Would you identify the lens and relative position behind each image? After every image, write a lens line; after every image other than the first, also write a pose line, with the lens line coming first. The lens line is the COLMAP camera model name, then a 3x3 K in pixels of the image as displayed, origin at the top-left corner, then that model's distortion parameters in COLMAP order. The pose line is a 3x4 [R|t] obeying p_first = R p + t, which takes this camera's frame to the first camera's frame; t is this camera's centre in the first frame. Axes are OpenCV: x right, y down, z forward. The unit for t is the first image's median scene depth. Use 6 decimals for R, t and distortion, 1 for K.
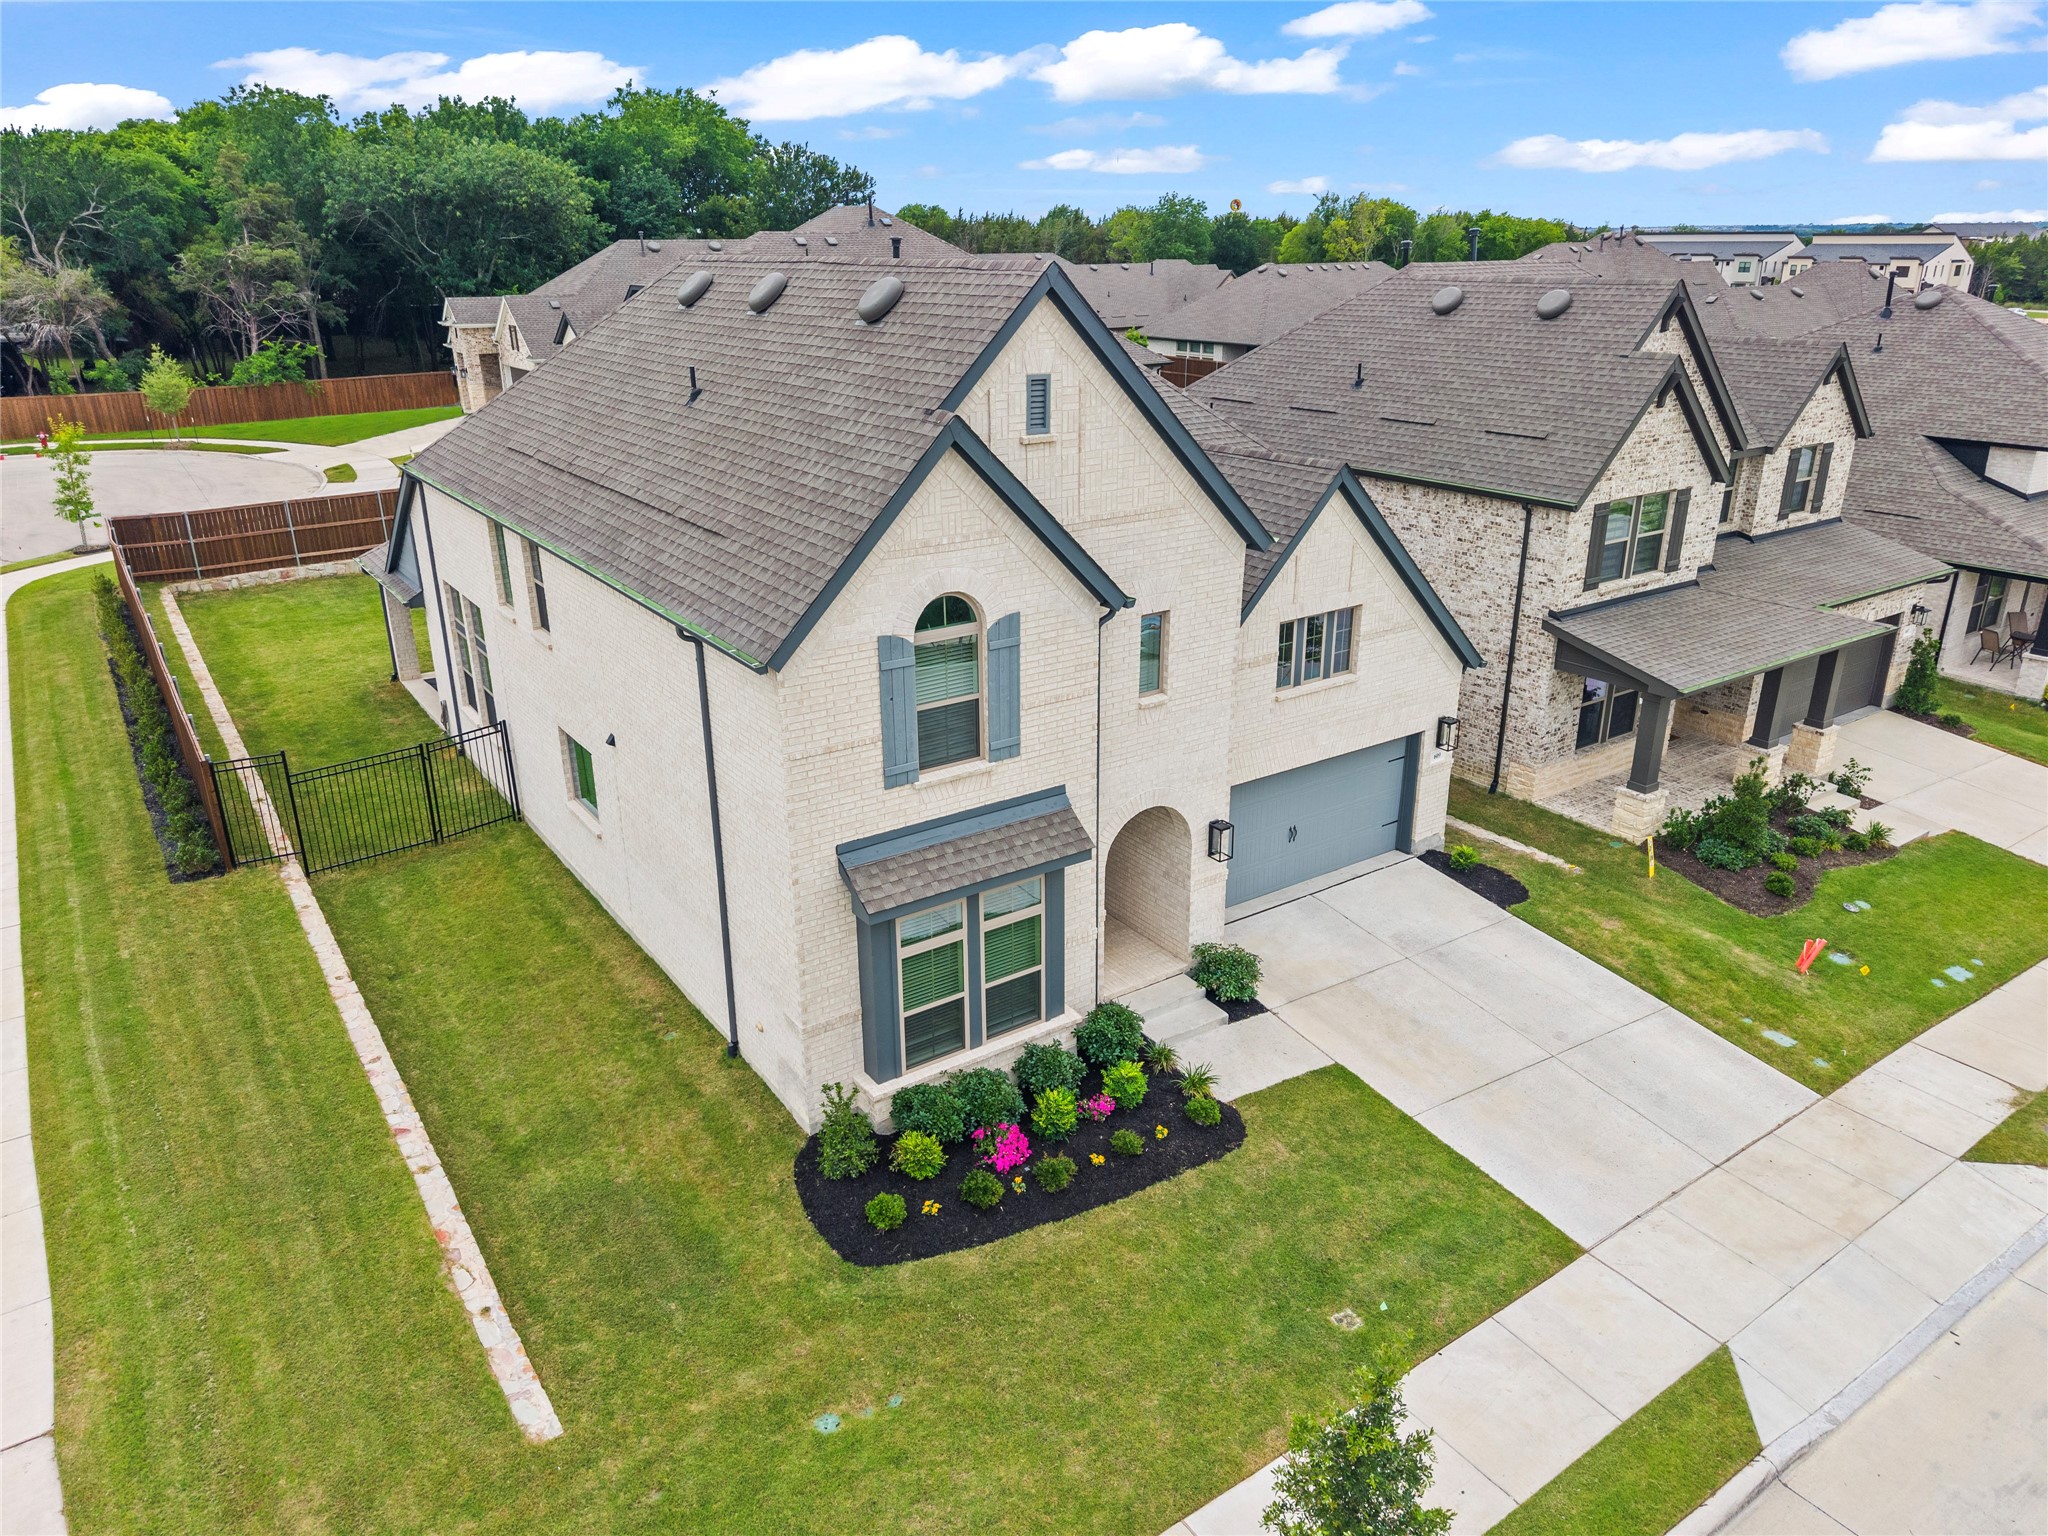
lens RADIAL K [[1379.9, 0, 1026.3], [0, 1379.9, 771.6], [0, 0, 1]] dist [0.044532, -0.047156]
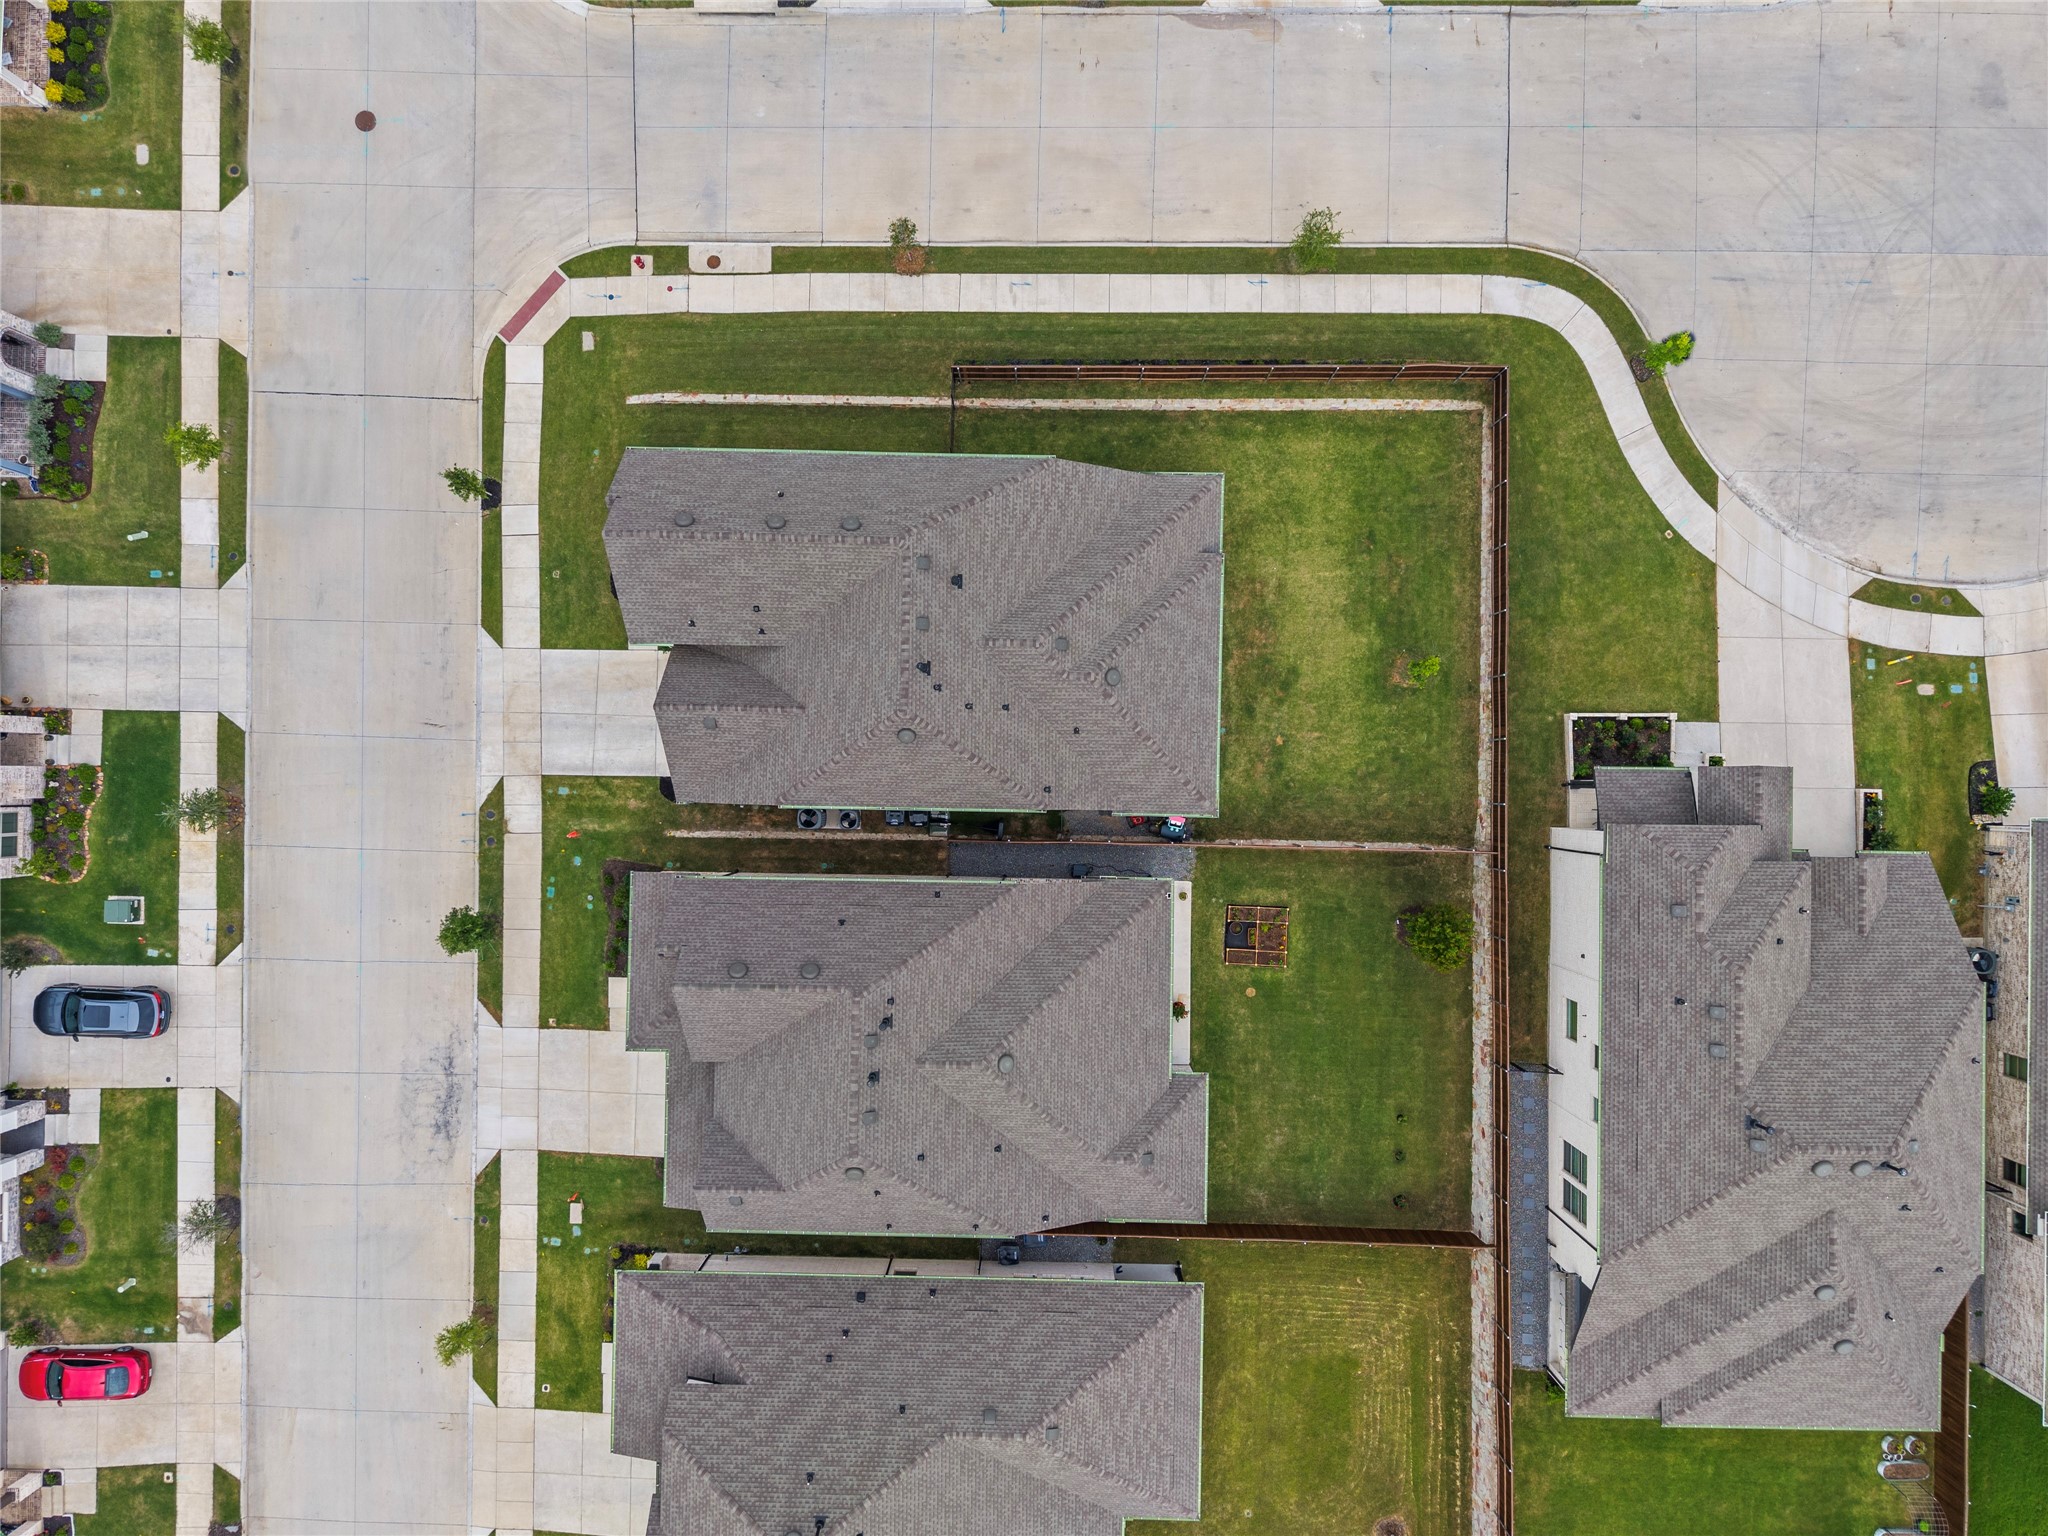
lens RADIAL K [[1401.7, 0, 990.6], [0, 1401.7, 770.4], [0, 0, 1]] dist [0.059258, -0.070370]
pose [[-0.581781, 0.813274, 0.010739, -0.064910], [-0.273784, -0.208252, 0.938975, -2.944765], [0.765880, 0.543338, 0.343819, 0.646028]]
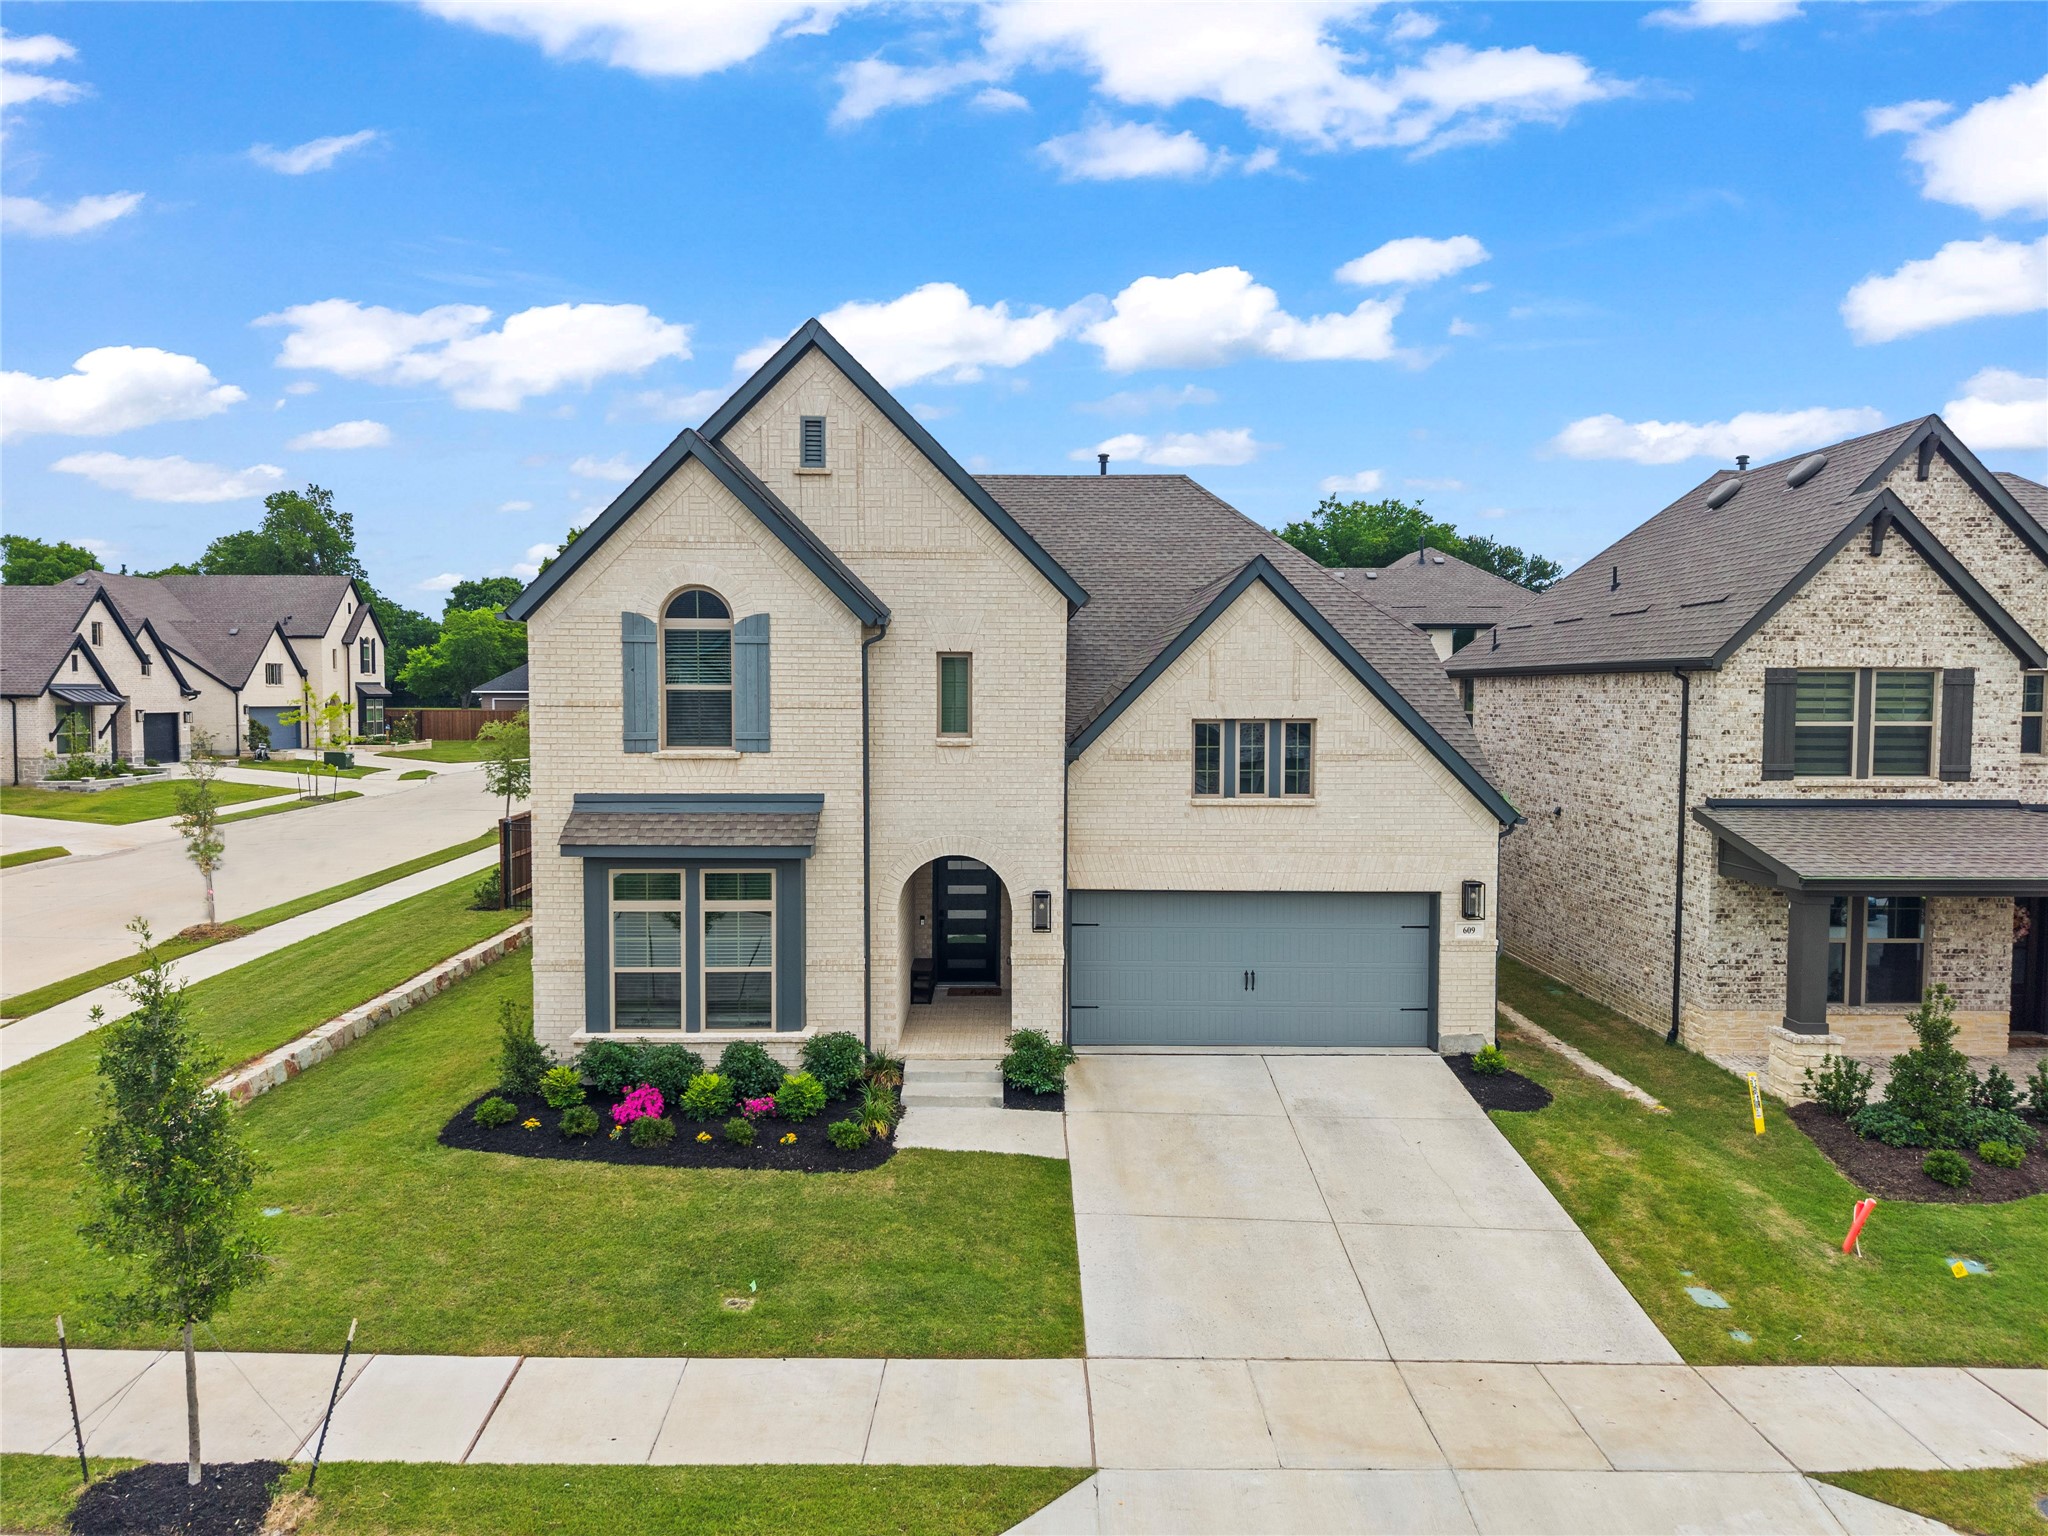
lens RADIAL K [[1379.9, 0, 1026.3], [0, 1379.9, 771.6], [0, 0, 1]] dist [0.044532, -0.047156]
pose [[0.830027, 0.043651, -0.556012, 0.640709], [-0.210922, 0.947459, -0.240487, 0.184368], [0.516301, 0.316886, 0.795623, 0.211305]]
